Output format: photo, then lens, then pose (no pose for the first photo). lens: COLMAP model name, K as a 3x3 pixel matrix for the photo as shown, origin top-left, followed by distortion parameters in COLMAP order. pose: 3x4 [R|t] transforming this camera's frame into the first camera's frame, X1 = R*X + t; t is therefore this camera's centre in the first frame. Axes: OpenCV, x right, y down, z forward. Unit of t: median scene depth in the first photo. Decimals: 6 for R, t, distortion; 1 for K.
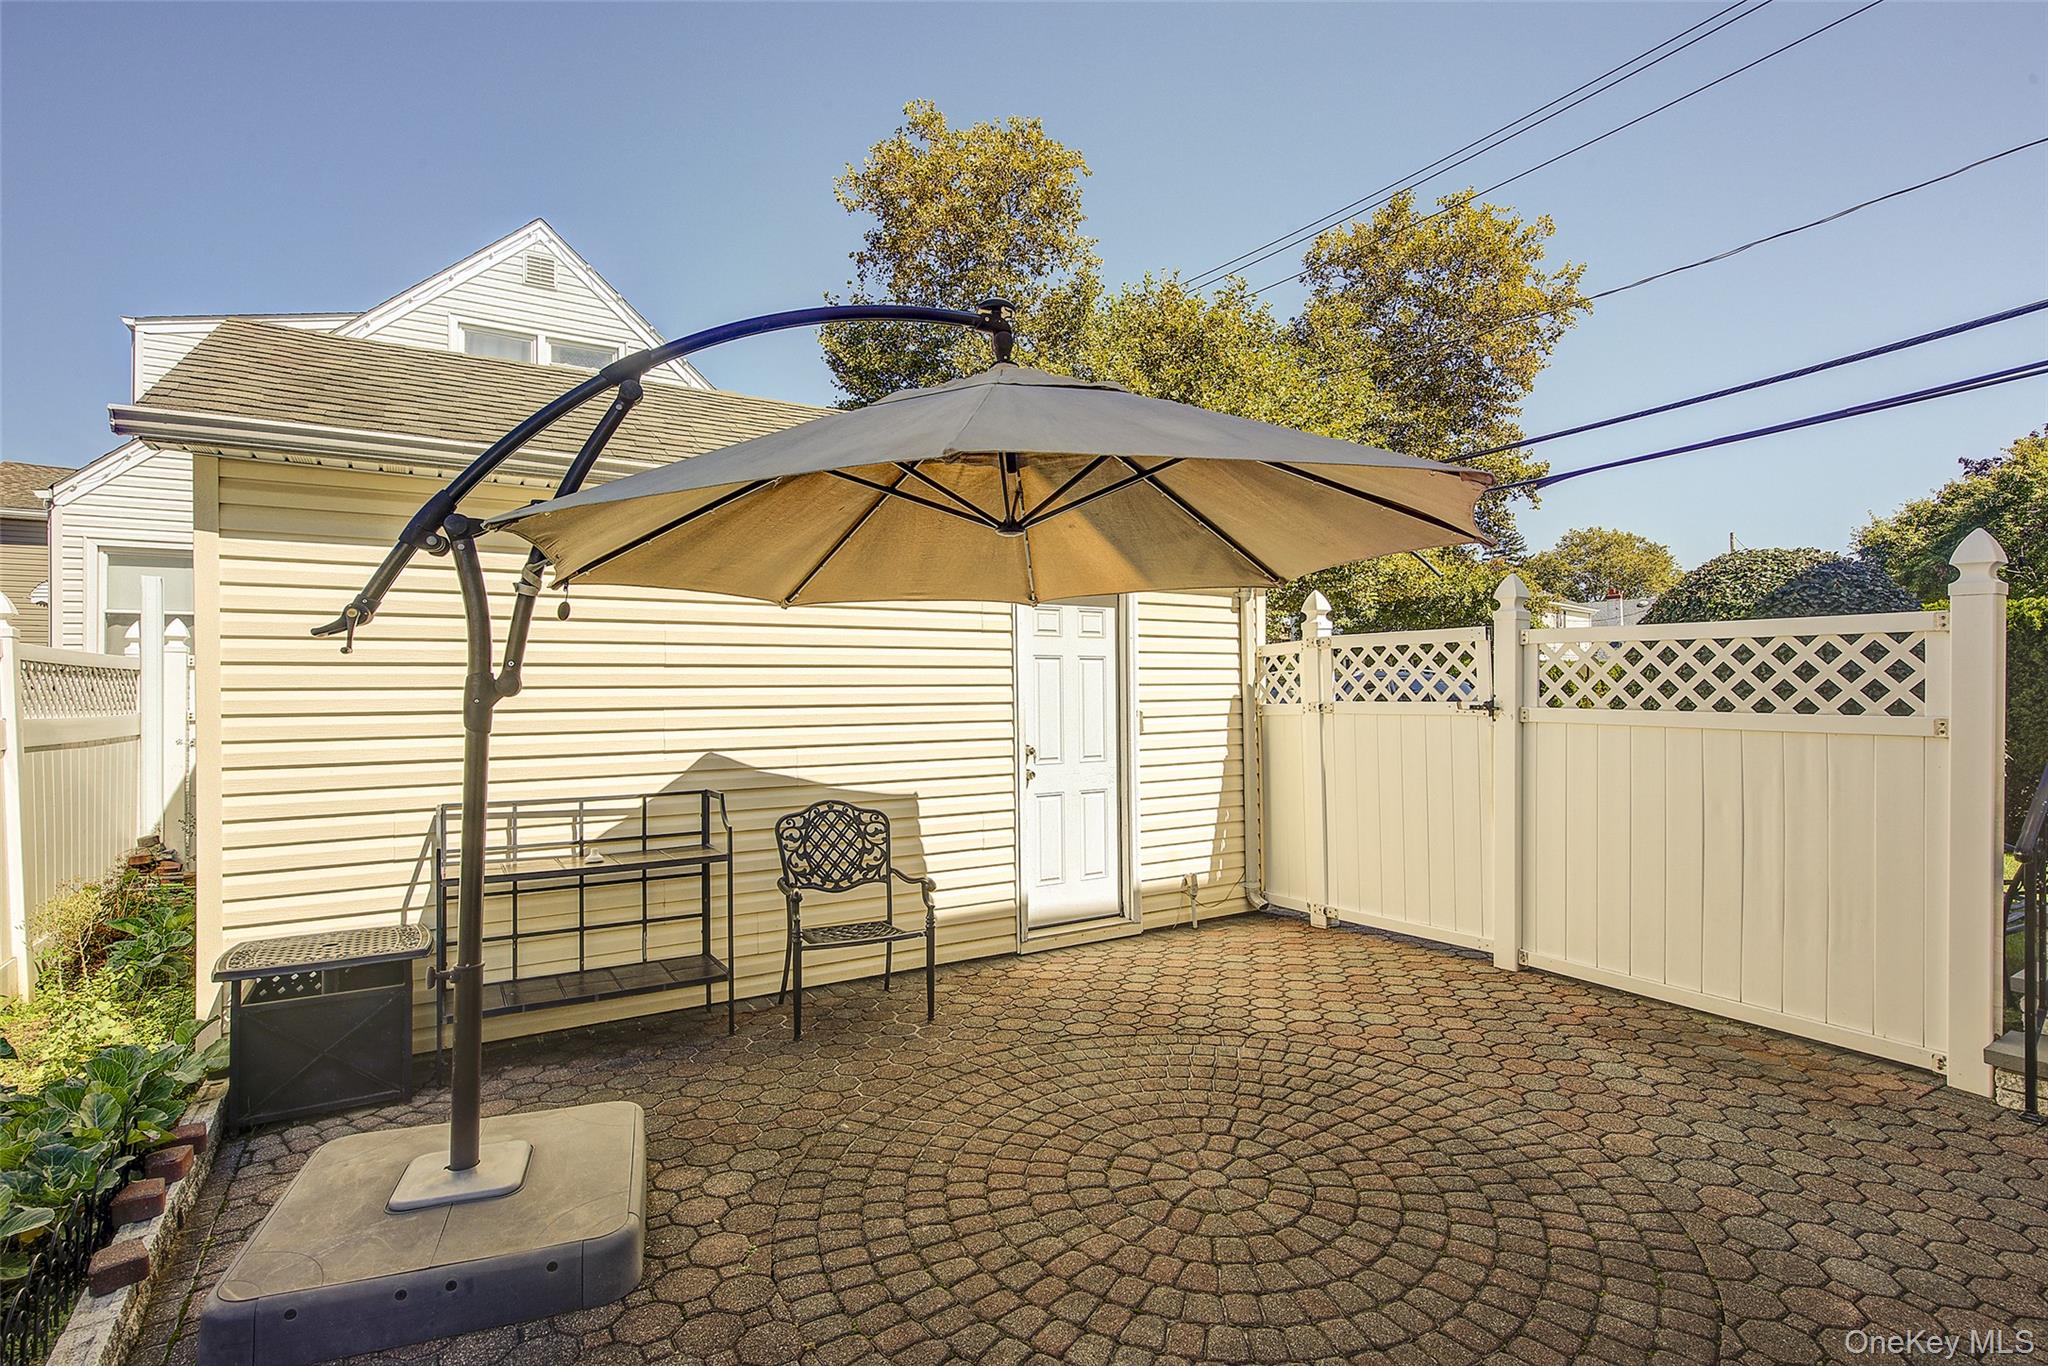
lens RADIAL K [[1068.7, 0, 1016.6], [0, 1068.7, 702.7], [0, 0, 1]] dist [-0.000278, -0.000148]
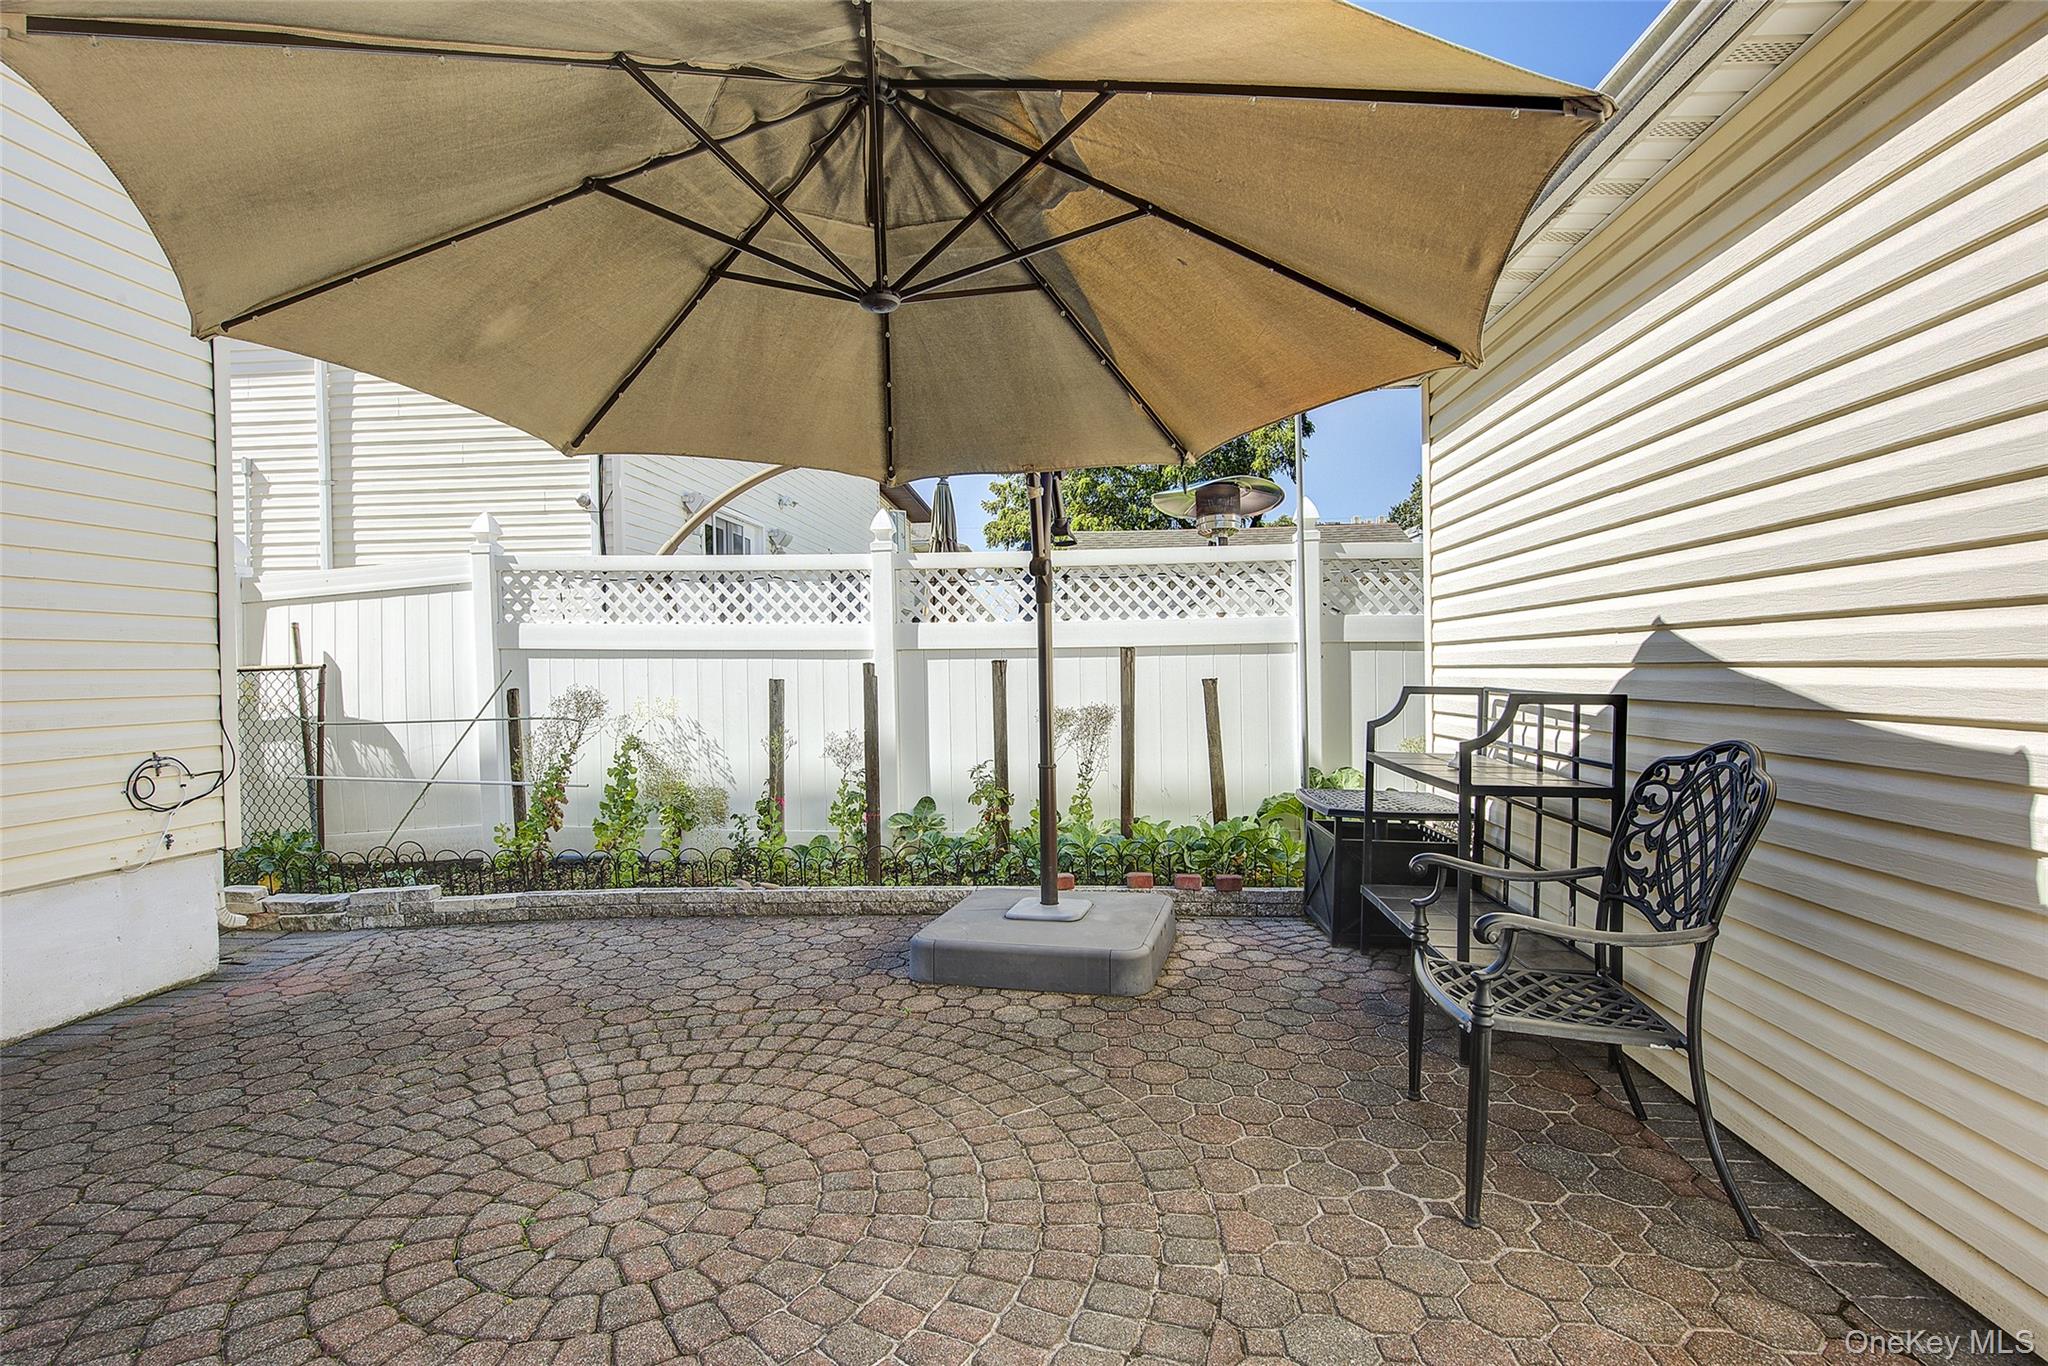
lens RADIAL K [[1068.7, 0, 1016.6], [0, 1068.7, 702.7], [0, 0, 1]] dist [-0.000278, -0.000148]
pose [[-0.629169, 0.040640, -0.776205, 0.578281], [0.007746, 0.998910, 0.046021, 0.087293], [0.777230, 0.022942, -0.628798, 1.731647]]
